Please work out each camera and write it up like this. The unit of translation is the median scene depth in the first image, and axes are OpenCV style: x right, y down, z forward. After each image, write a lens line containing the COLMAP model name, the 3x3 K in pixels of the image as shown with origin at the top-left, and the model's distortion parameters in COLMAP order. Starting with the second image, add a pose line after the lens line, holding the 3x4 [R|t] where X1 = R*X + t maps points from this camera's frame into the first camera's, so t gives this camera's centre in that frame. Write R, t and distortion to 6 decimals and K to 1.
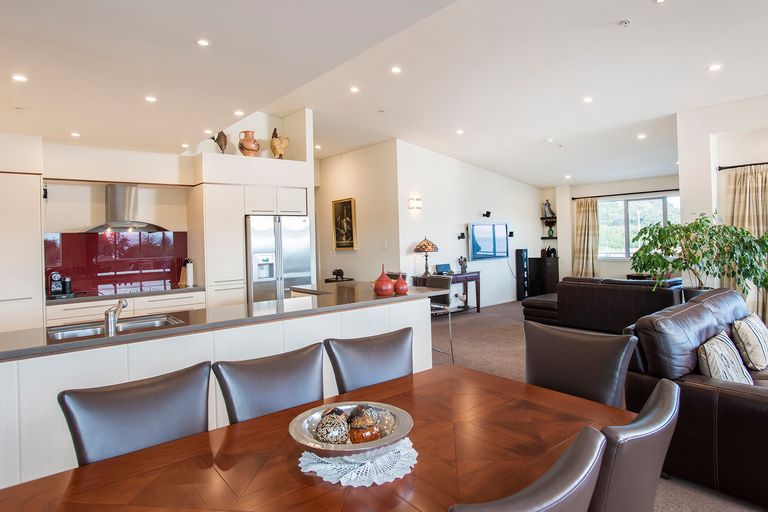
lens RADIAL K [[445.0, 0, 393.7], [0, 445.0, 236.2], [0, 0, 1]] dist [-0.051239, 0.023312]
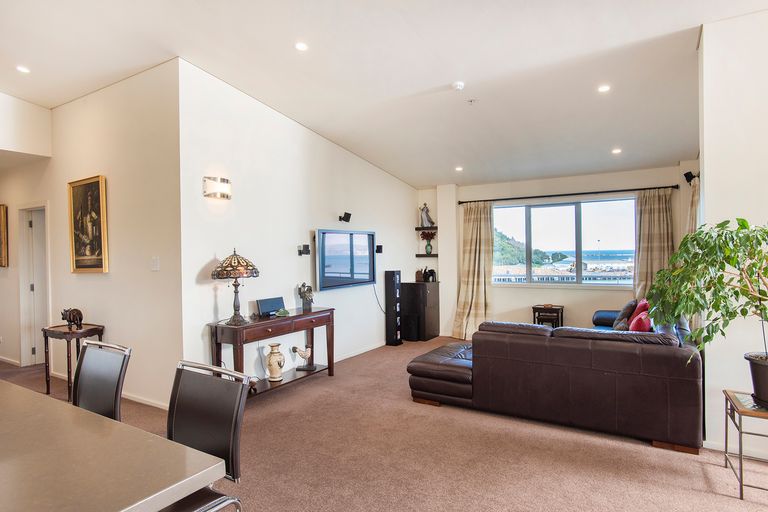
lens RADIAL K [[442.6, 0, 380.8], [0, 442.6, 255.3], [0, 0, 1]] dist [-0.044891, 0.000005]
pose [[0.953412, 0.012104, 0.301428, 0.068643], [-0.012843, 0.999917, 0.000470, 0.005122], [-0.301397, -0.004319, 0.953489, 0.383461]]
